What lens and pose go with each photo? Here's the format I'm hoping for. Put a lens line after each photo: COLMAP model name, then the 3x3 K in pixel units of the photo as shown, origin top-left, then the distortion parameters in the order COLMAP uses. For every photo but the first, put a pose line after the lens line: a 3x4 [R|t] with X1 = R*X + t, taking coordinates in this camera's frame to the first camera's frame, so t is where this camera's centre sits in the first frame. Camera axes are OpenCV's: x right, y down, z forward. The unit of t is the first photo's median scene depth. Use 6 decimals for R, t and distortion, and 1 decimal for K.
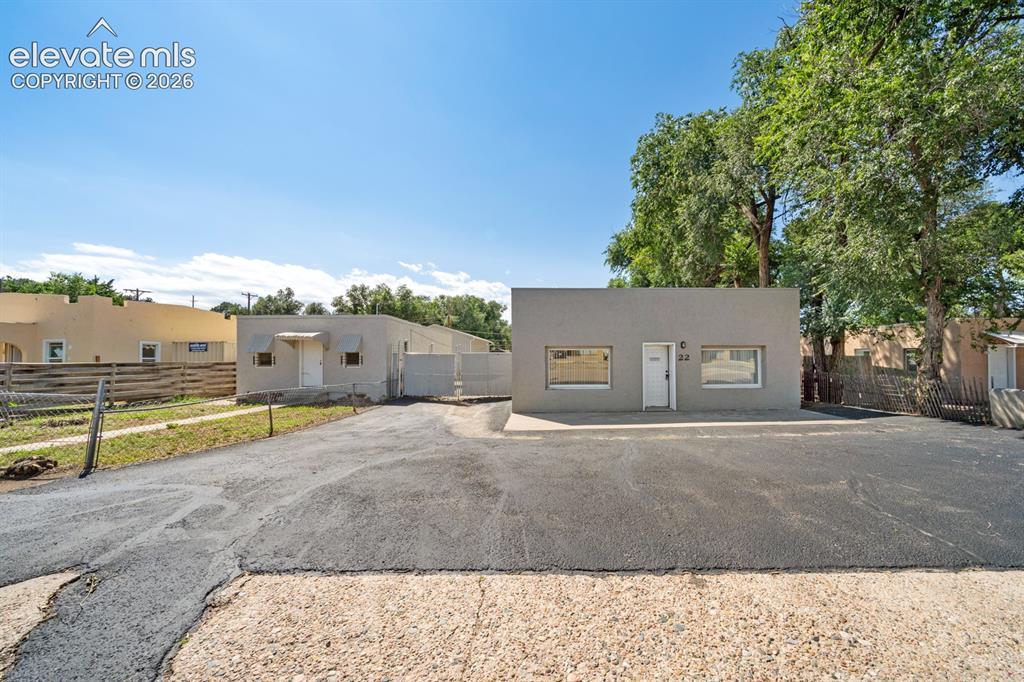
lens RADIAL K [[355.9, 0, 533.7], [0, 355.9, 357.0], [0, 0, 1]] dist [-0.000917, -0.000067]
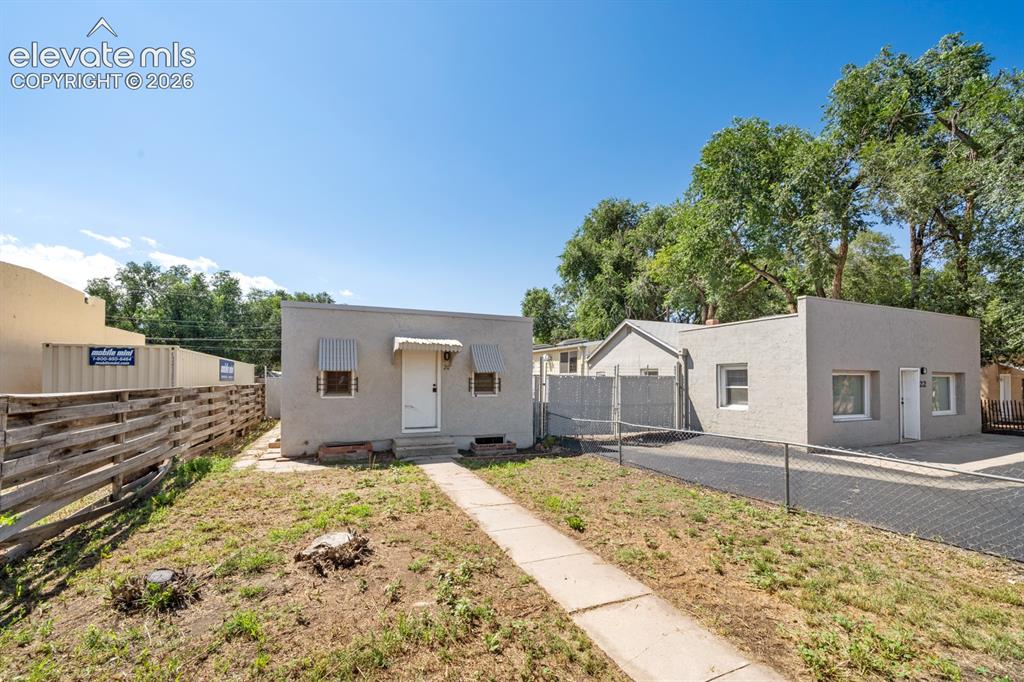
lens RADIAL K [[418.1, 0, 512.4], [0, 418.1, 380.0], [0, 0, 1]] dist [-0.002084, -0.000185]
pose [[0.926130, 0.007402, 0.377132, -0.752572], [-0.008161, 0.999967, 0.000416, 0.000081], [-0.377117, -0.003464, 0.926159, 0.294717]]
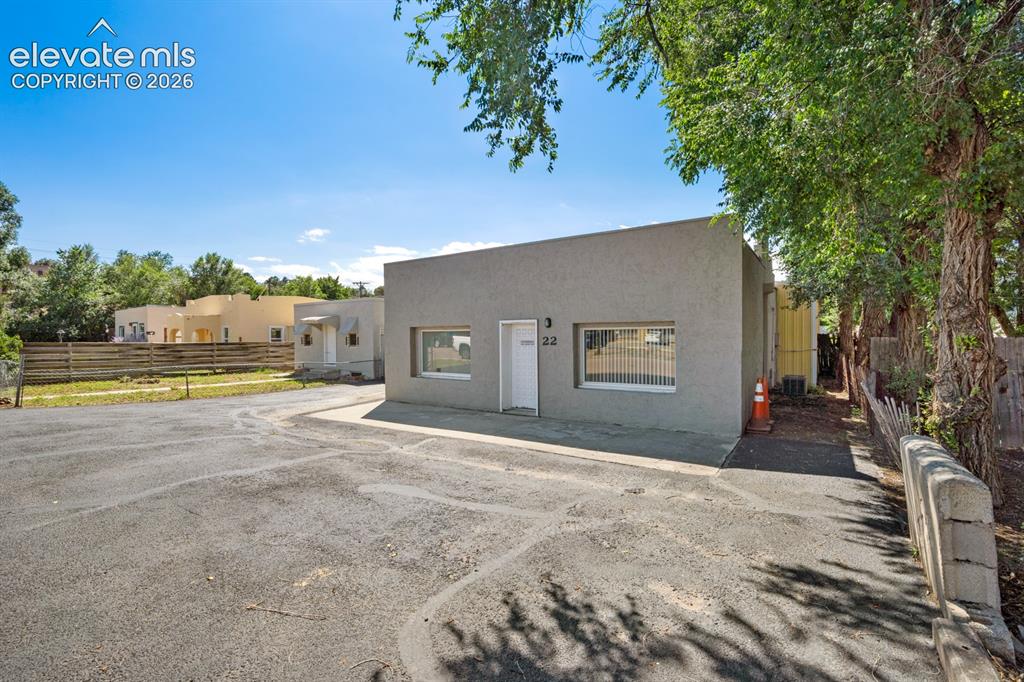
lens RADIAL K [[429.9, 0, 512.0], [0, 429.9, 341.0], [0, 0, 1]] dist [0.000187, 0.000035]
pose [[0.819375, 0.005218, -0.573235, 0.639256], [0.002826, 0.999910, 0.013142, -0.007206], [0.573251, -0.012388, 0.819286, 0.211812]]
